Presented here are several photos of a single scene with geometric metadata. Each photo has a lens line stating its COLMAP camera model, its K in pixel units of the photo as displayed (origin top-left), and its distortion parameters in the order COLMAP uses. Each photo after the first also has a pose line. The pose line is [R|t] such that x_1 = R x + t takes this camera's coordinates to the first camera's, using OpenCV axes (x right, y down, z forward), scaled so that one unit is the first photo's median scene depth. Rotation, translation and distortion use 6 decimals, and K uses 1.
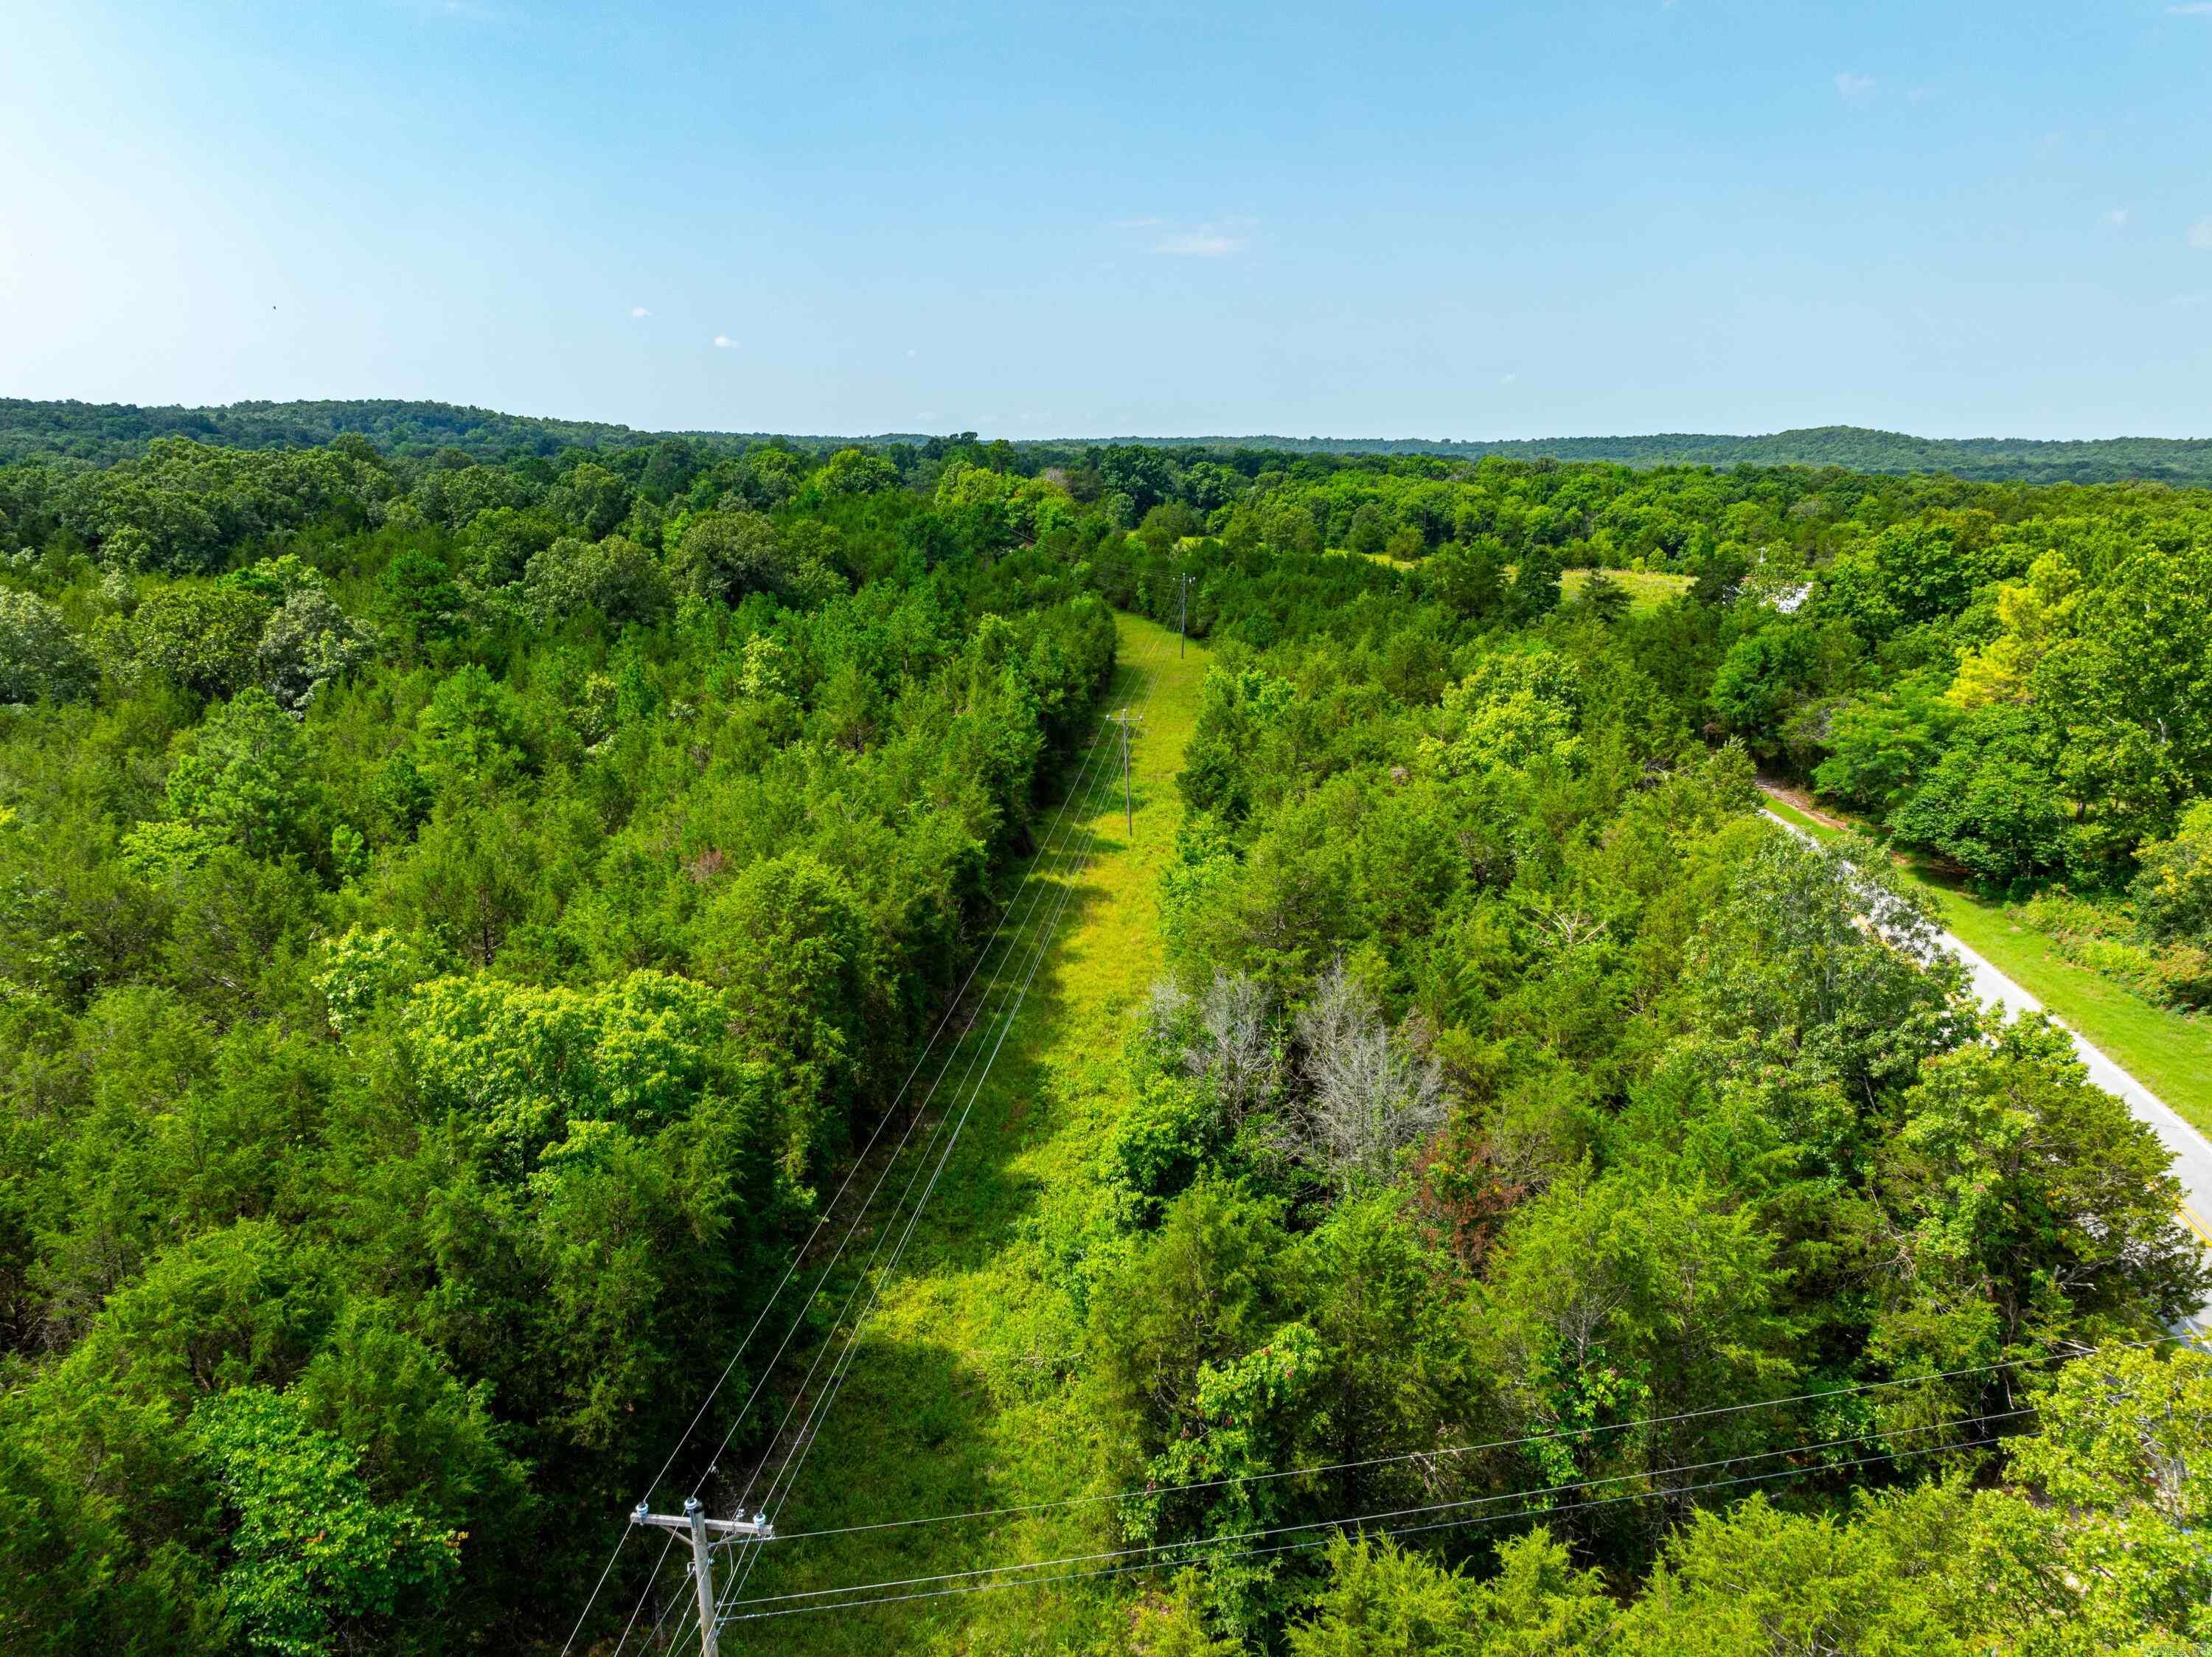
lens RADIAL K [[1556.9, 0, 1099.2], [0, 1556.9, 819.3], [0, 0, 1]] dist [-0.033439, 0.017915]
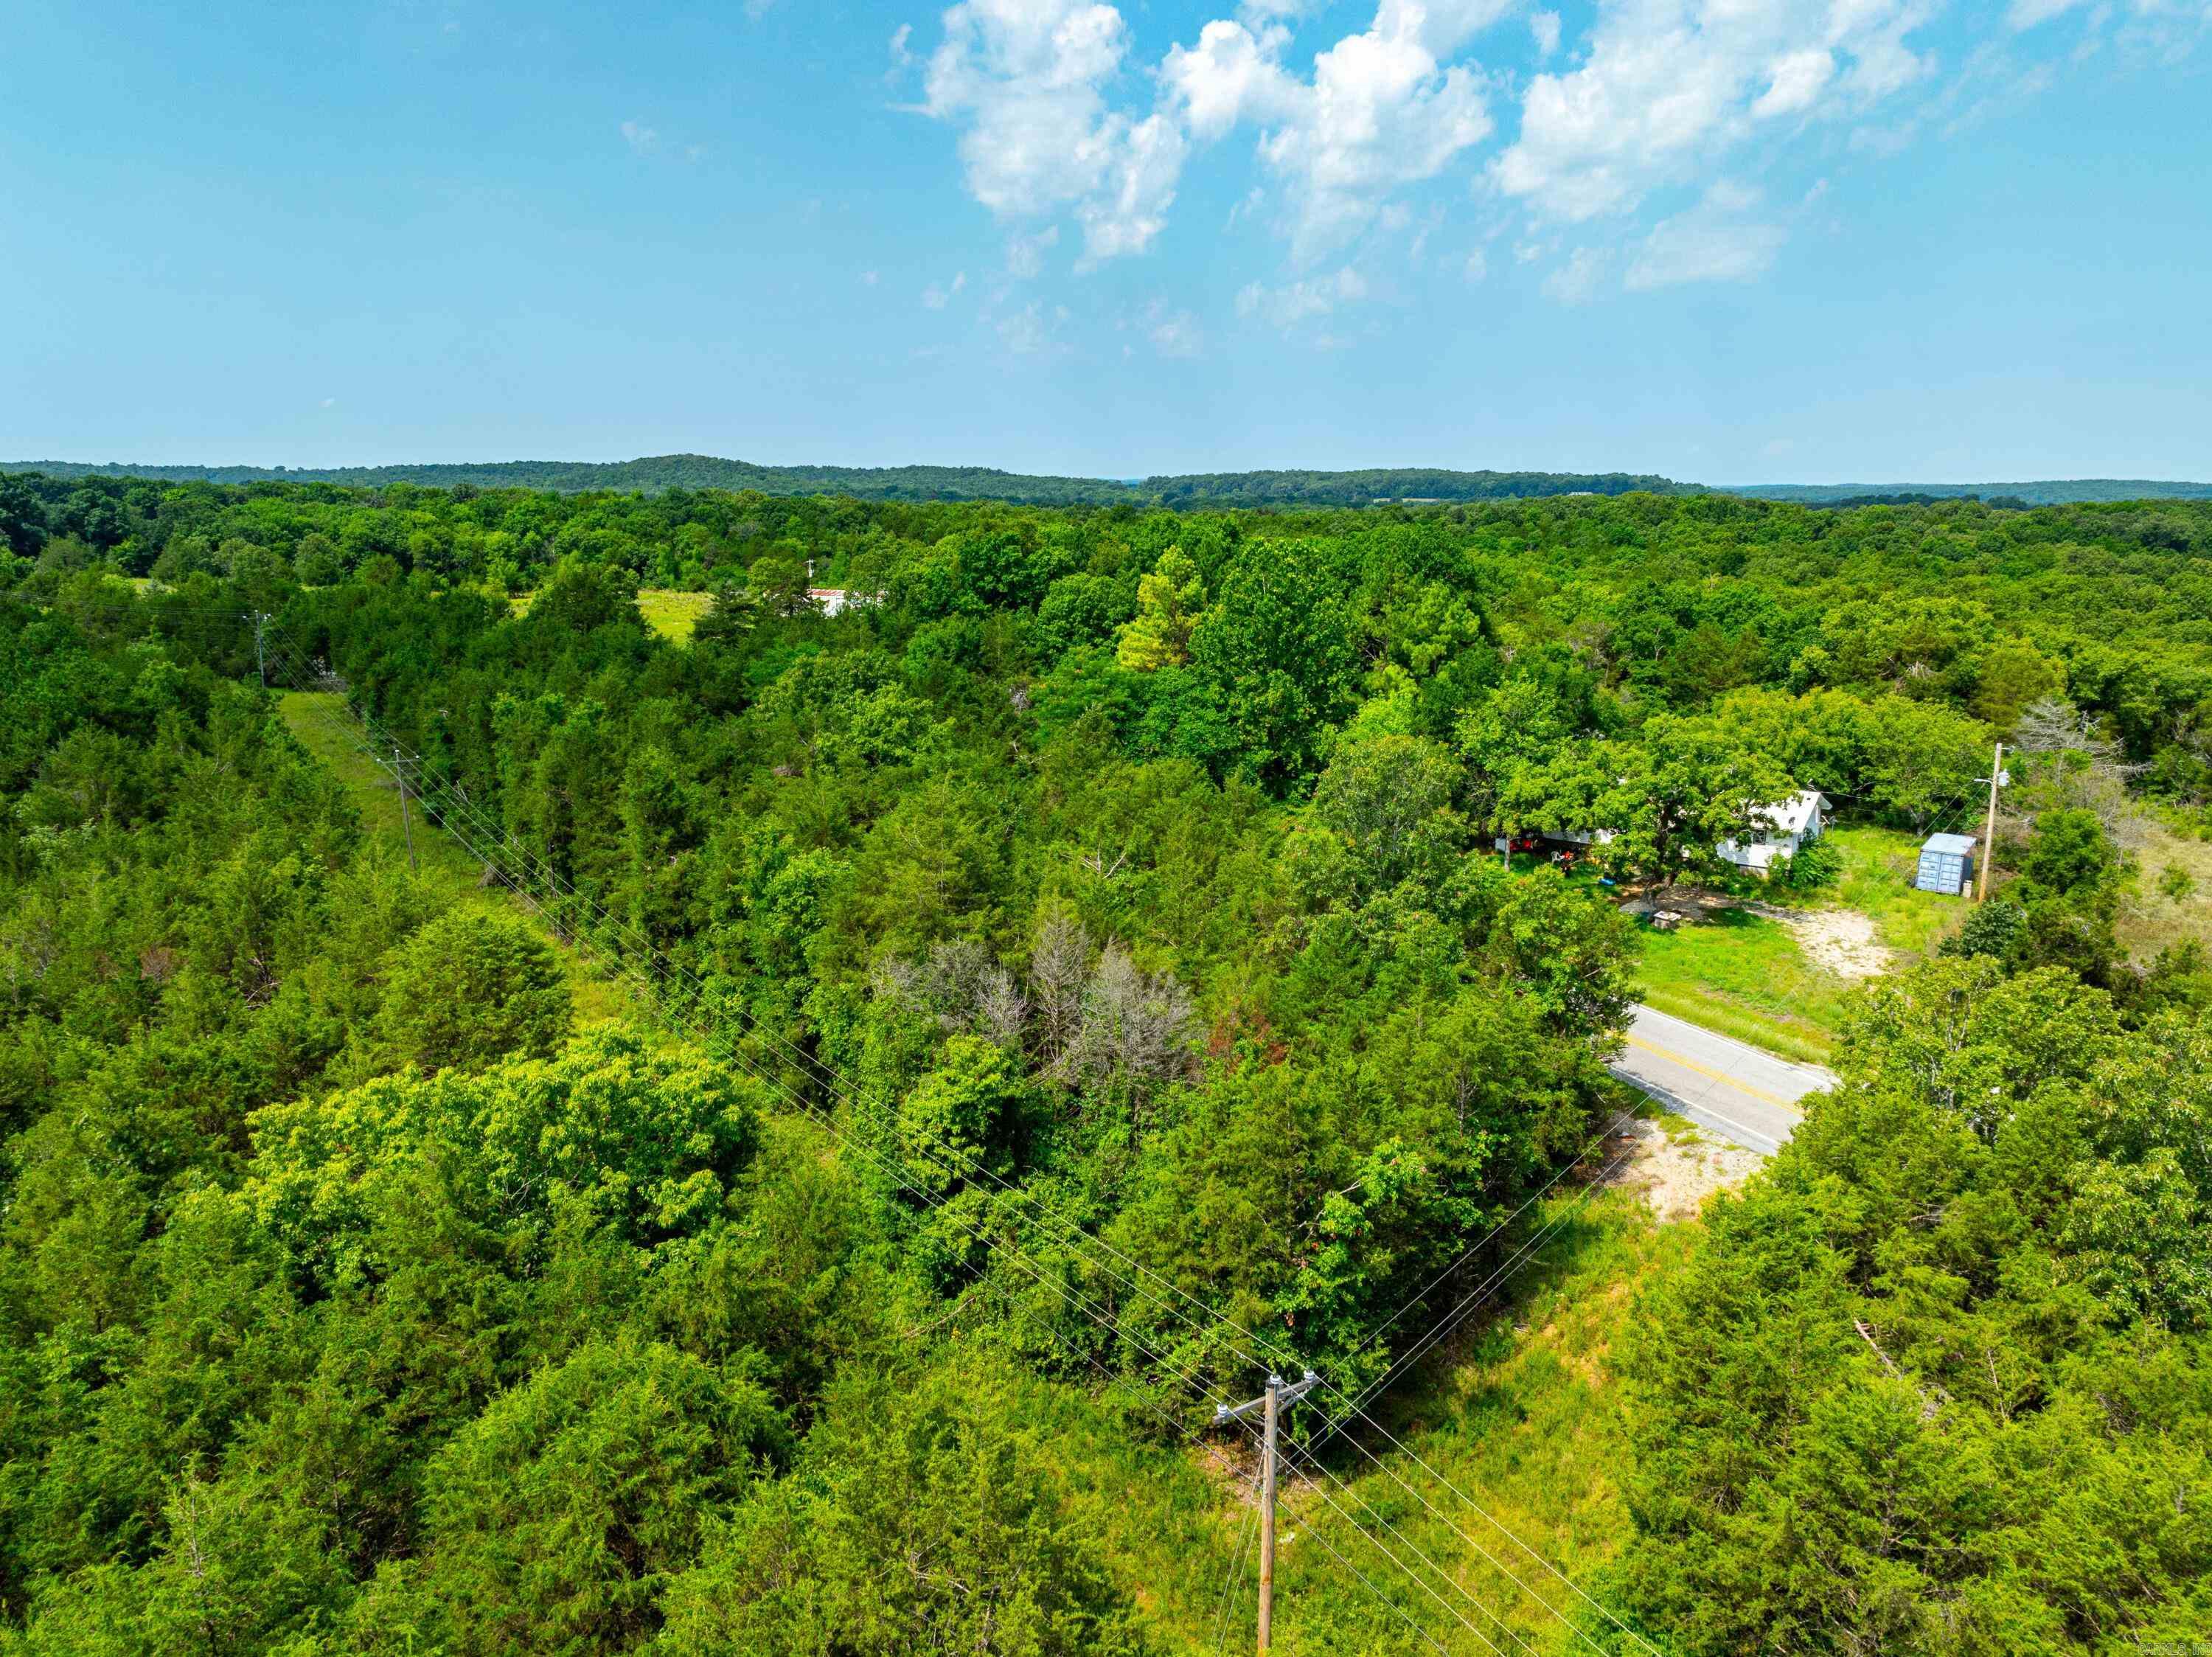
lens RADIAL K [[1556.9, 0, 1105.4], [0, 1556.9, 830.0], [0, 0, 1]] dist [-0.033439, 0.017915]
pose [[0.763897, -0.137402, 0.630541, -0.064814], [0.143955, 0.988732, 0.041056, -0.000597], [-0.629077, 0.059407, 0.775070, 0.012225]]
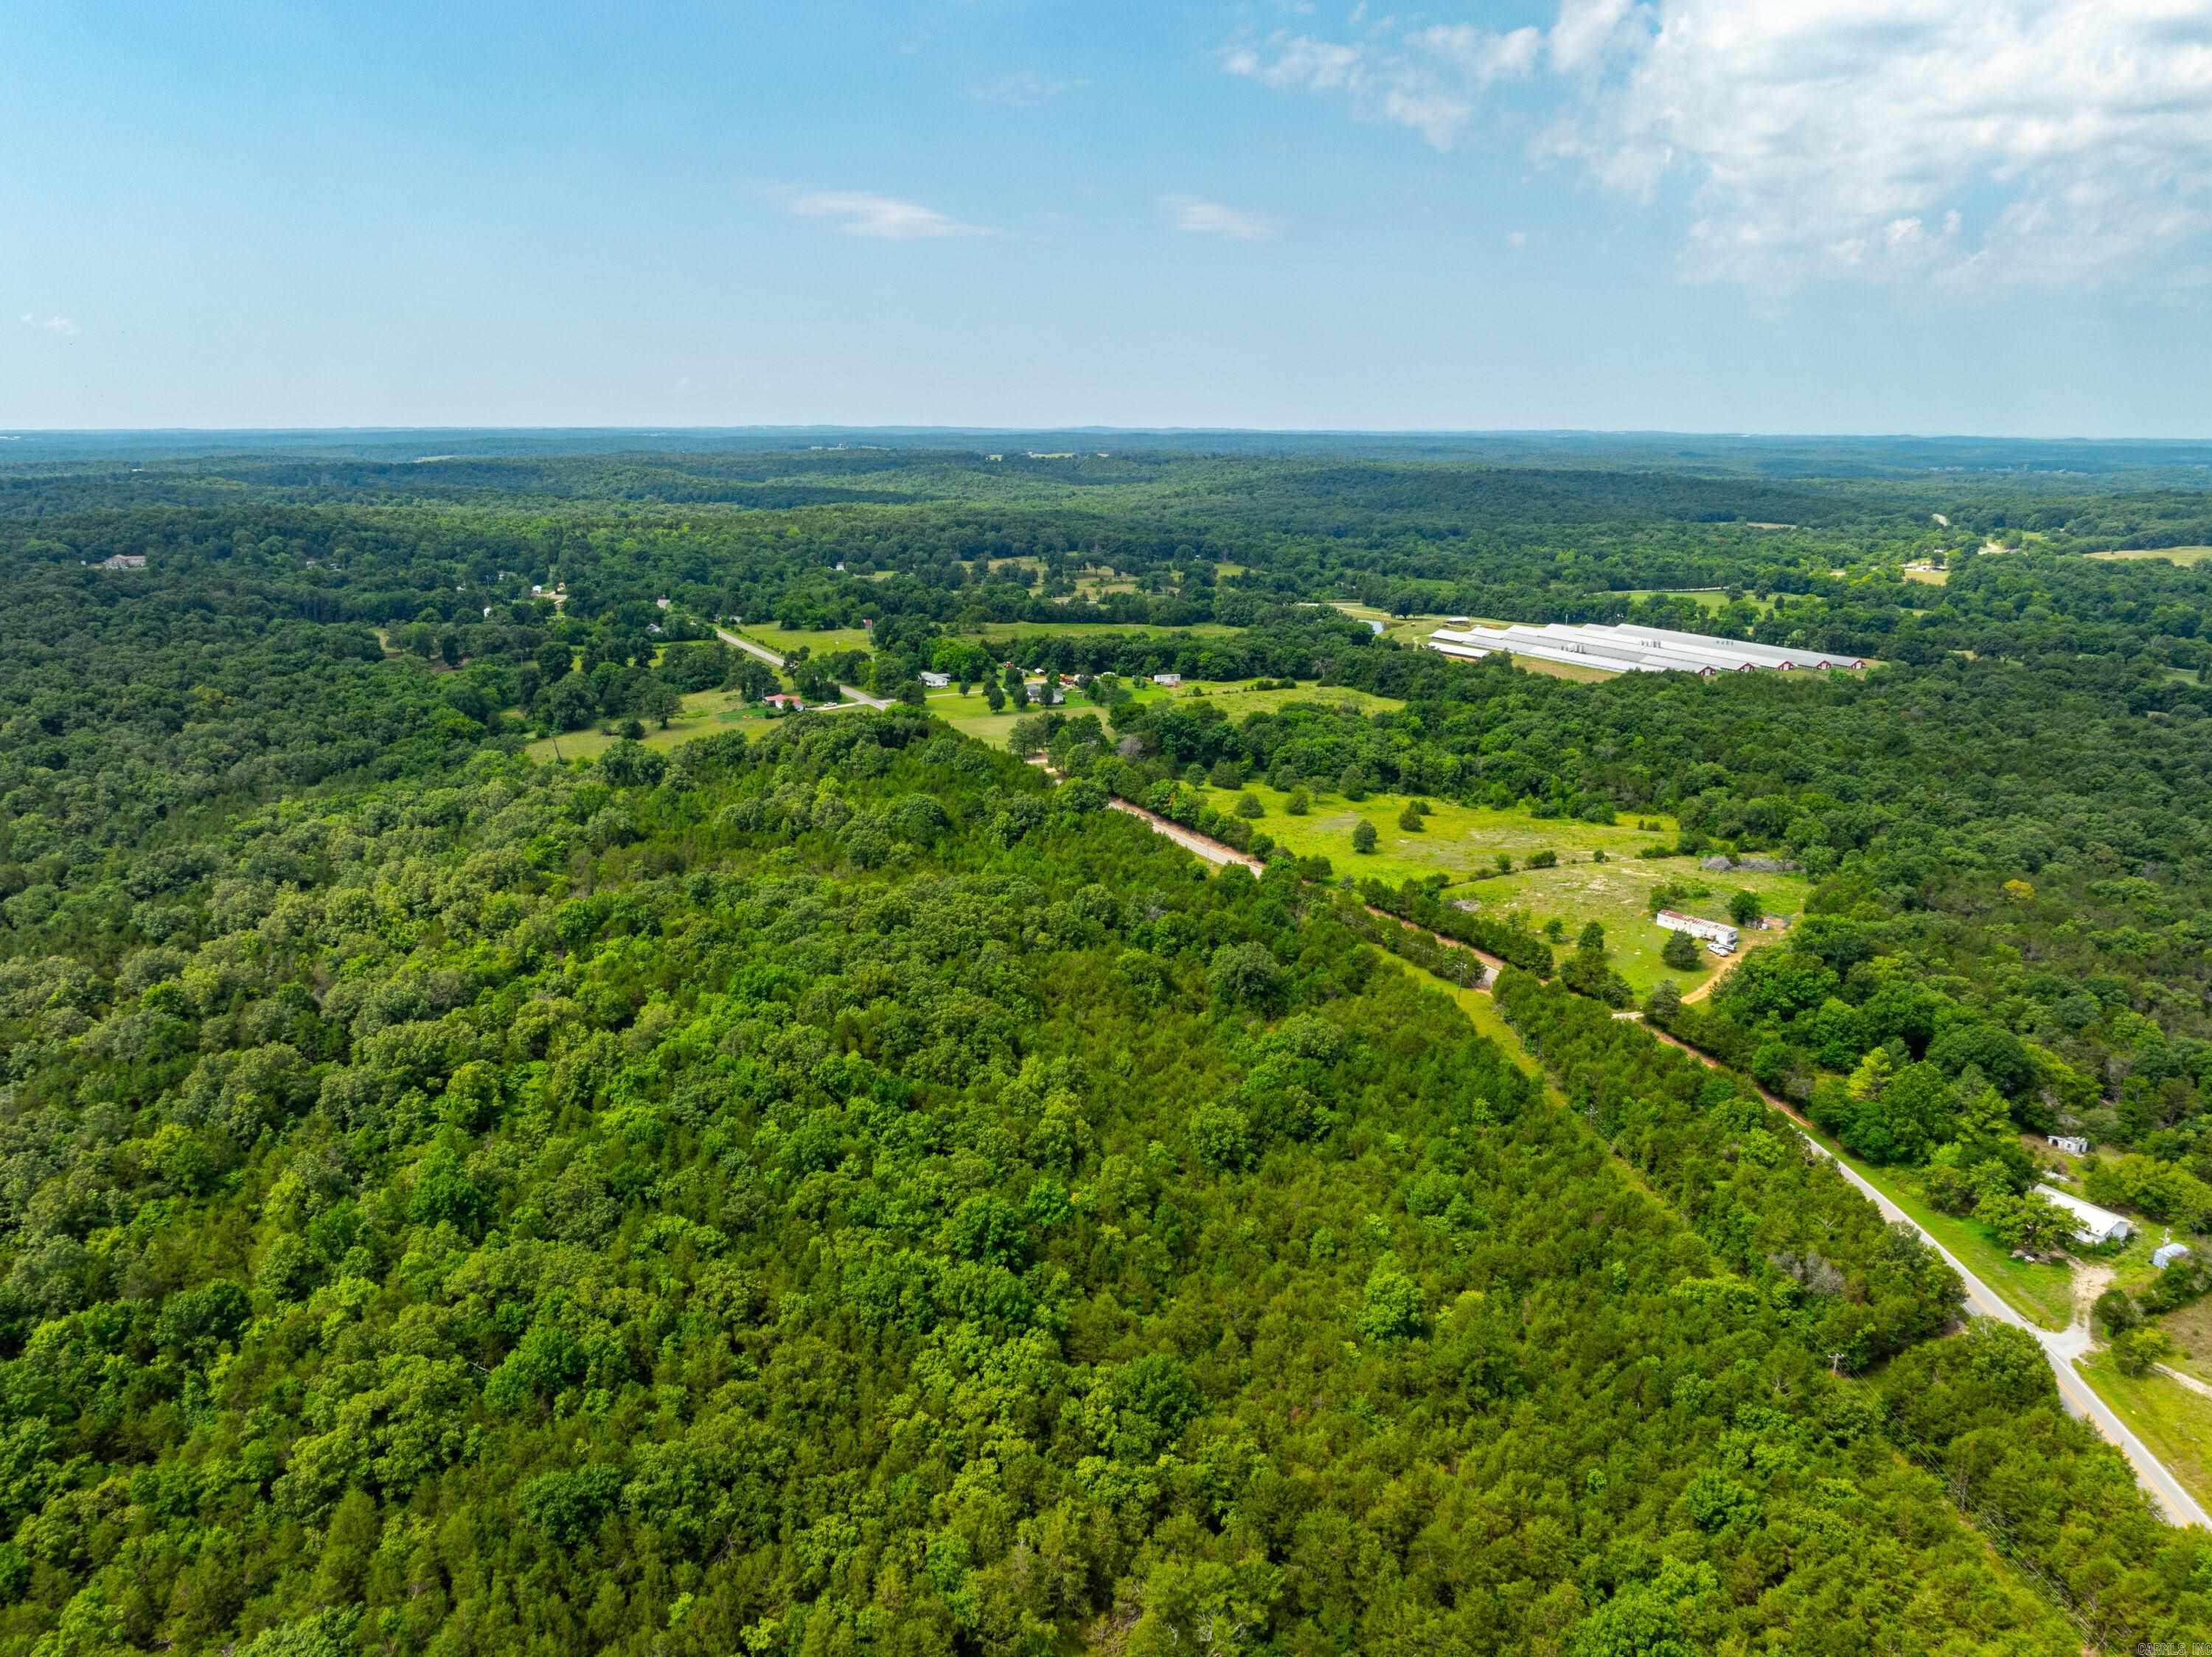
lens RADIAL K [[1556.9, 0, 1107.1], [0, 1556.9, 828.5], [0, 0, 1]] dist [-0.033439, 0.017915]
pose [[0.972954, -0.052016, 0.225066, -0.390183], [0.047105, 0.998521, 0.027141, -0.188789], [-0.226145, -0.015805, 0.973965, -0.416571]]
